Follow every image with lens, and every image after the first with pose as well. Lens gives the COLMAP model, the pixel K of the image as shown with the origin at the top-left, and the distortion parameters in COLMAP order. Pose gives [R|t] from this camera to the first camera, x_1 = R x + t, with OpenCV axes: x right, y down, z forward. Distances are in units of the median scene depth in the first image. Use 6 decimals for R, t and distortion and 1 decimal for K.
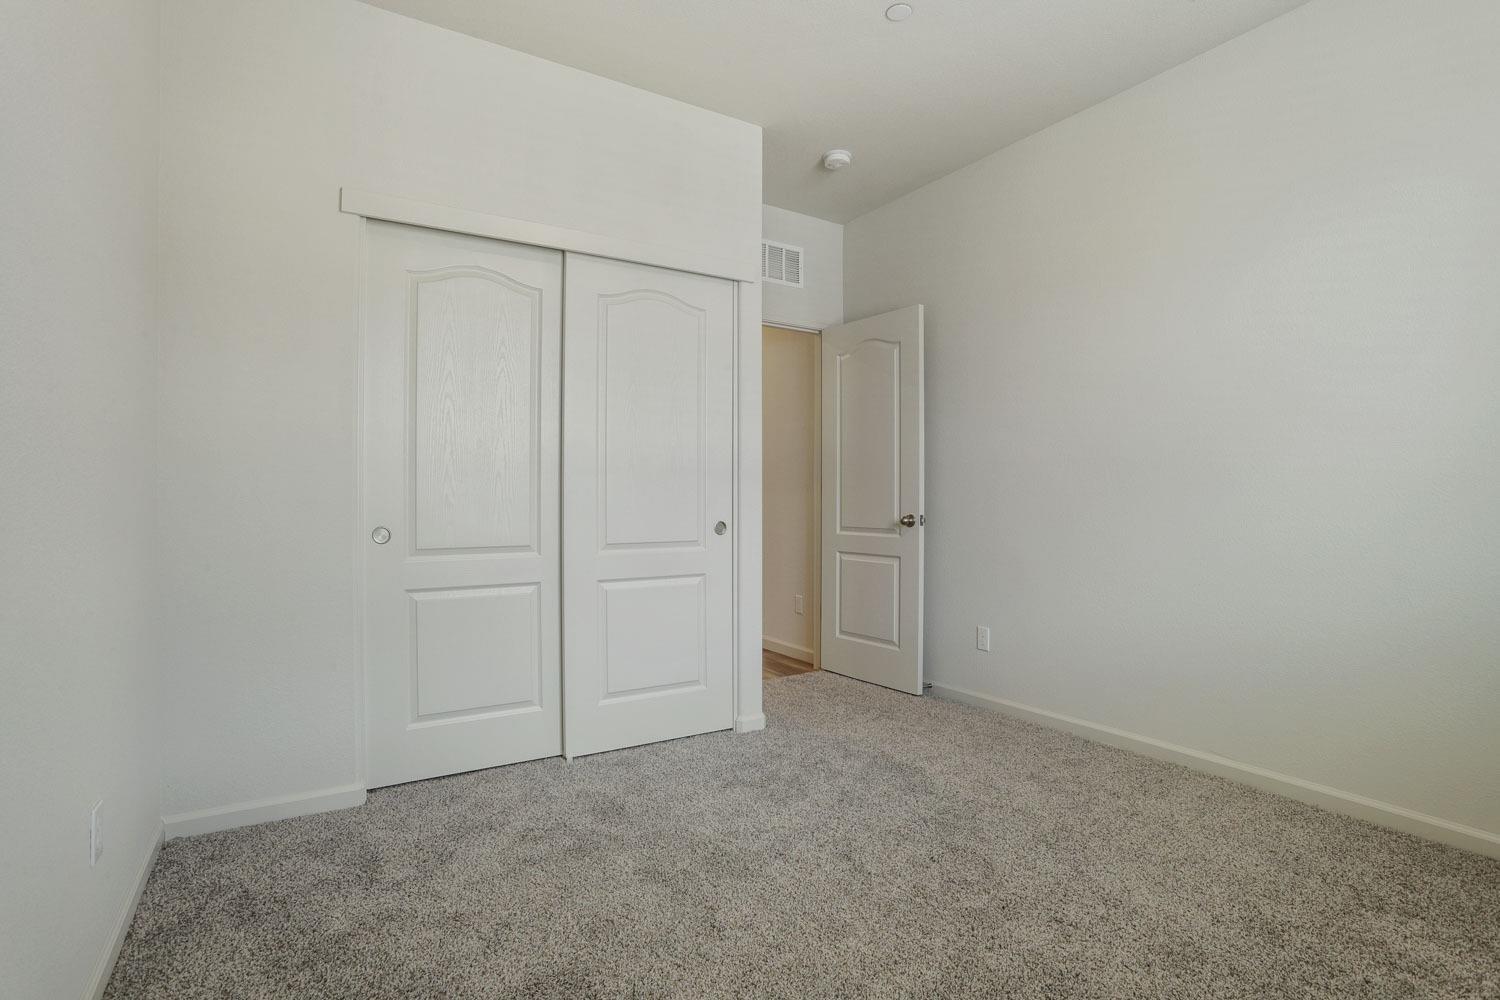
lens RADIAL K [[730.8, 0, 750.0], [0, 730.8, 500.0], [0, 0, 1]] dist [-0.068079, 0.032818]
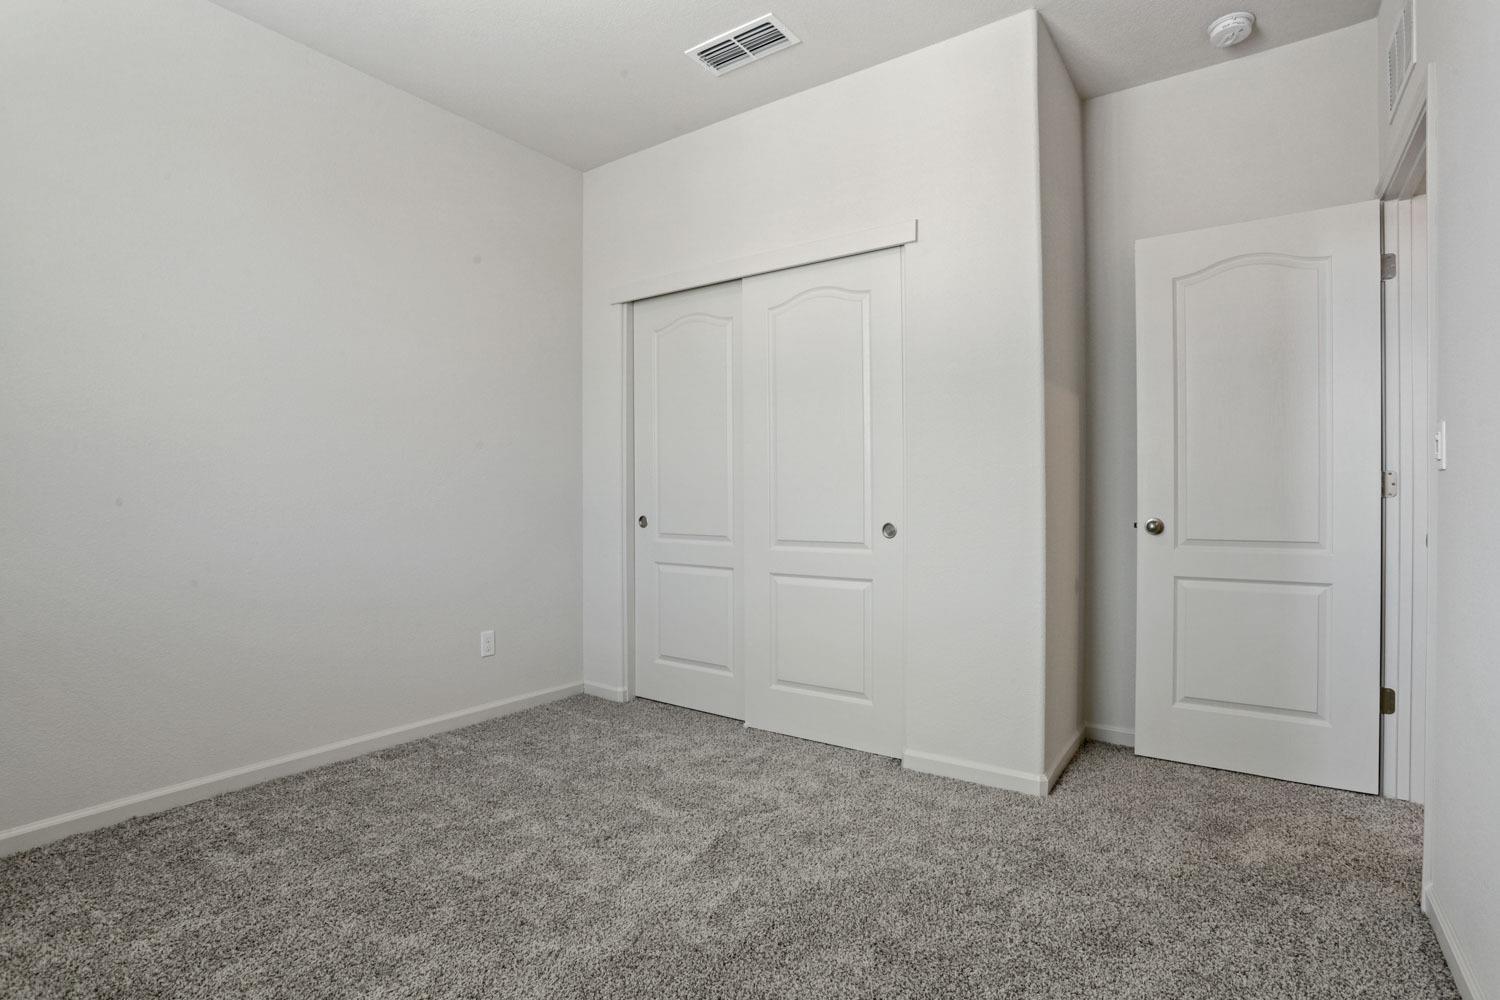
lens RADIAL K [[730.8, 0, 750.0], [0, 730.8, 500.0], [0, 0, 1]] dist [-0.068079, 0.032818]
pose [[0.396638, 0.005622, -0.917958, 0.723612], [0.000967, 0.999978, 0.006542, -0.004804], [0.917975, -0.003483, 0.396624, 0.505688]]
